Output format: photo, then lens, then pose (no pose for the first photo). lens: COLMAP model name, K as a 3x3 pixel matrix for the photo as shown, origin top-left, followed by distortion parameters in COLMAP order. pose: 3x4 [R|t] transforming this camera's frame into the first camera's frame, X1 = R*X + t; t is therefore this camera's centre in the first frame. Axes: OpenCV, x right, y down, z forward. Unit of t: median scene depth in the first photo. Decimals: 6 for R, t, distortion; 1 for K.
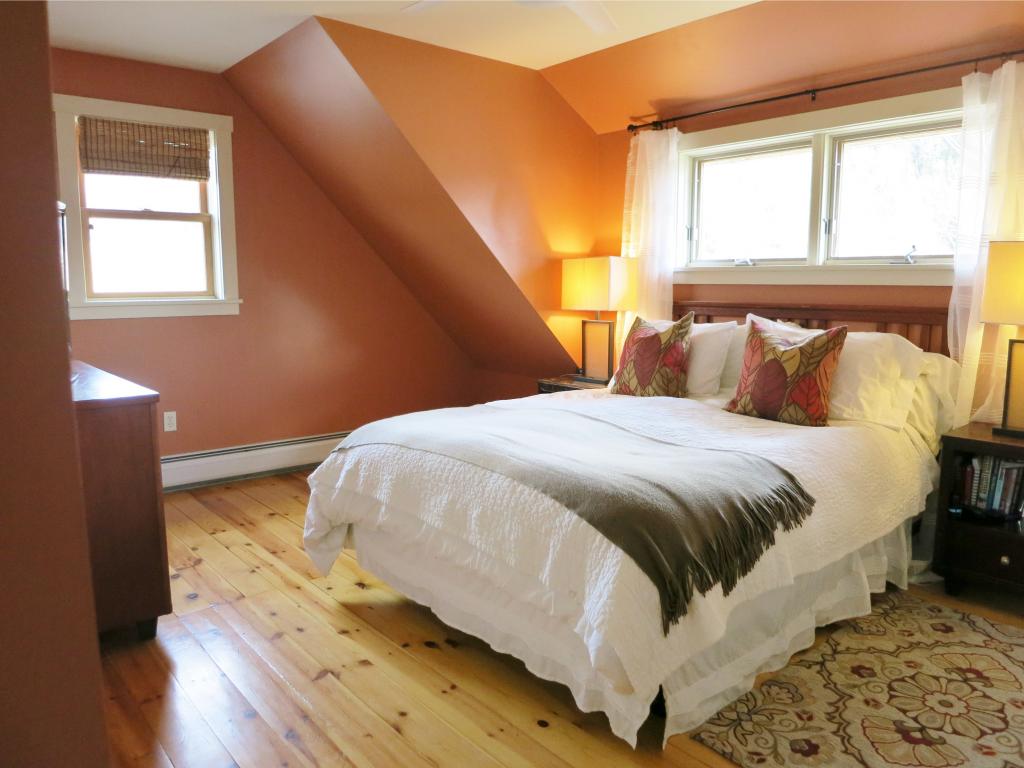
lens RADIAL K [[735.7, 0, 512.9], [0, 735.7, 377.0], [0, 0, 1]] dist [-0.034684, -0.003281]
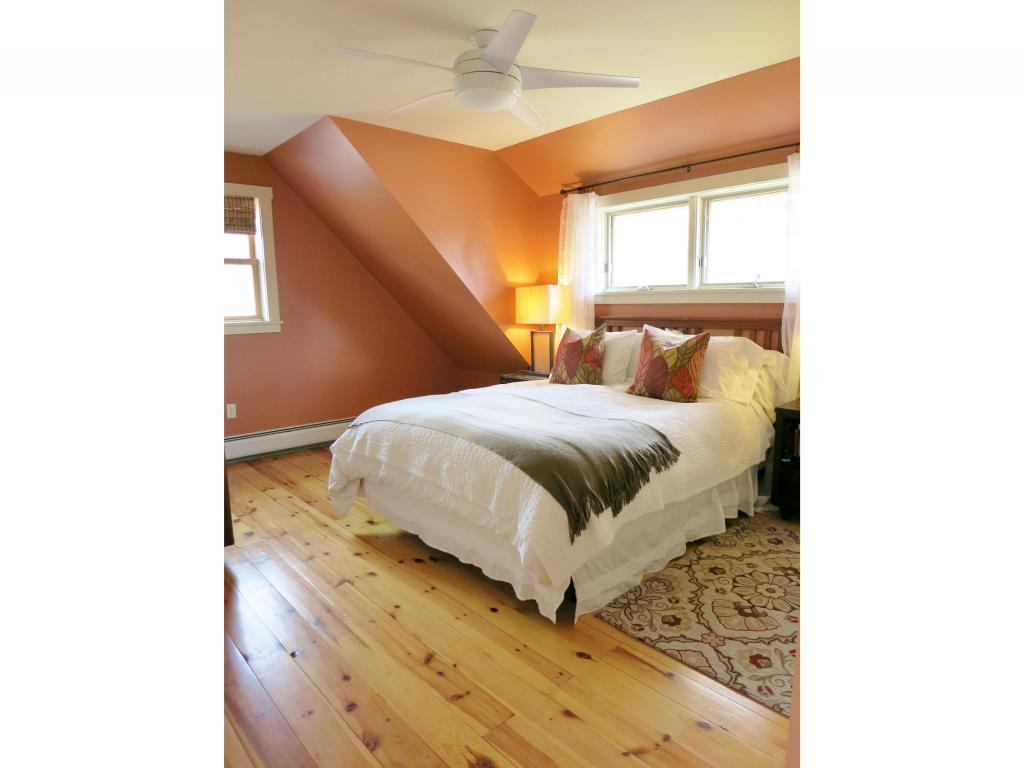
lens RADIAL K [[565.0, 0, 513.4], [0, 565.0, 380.1], [0, 0, 1]] dist [-0.030818, 0.002022]
pose [[0.999549, -0.016874, 0.024833, 0.047241], [0.016719, 0.999840, 0.006436, 0.010247], [-0.024938, -0.006018, 0.999671, -0.088444]]
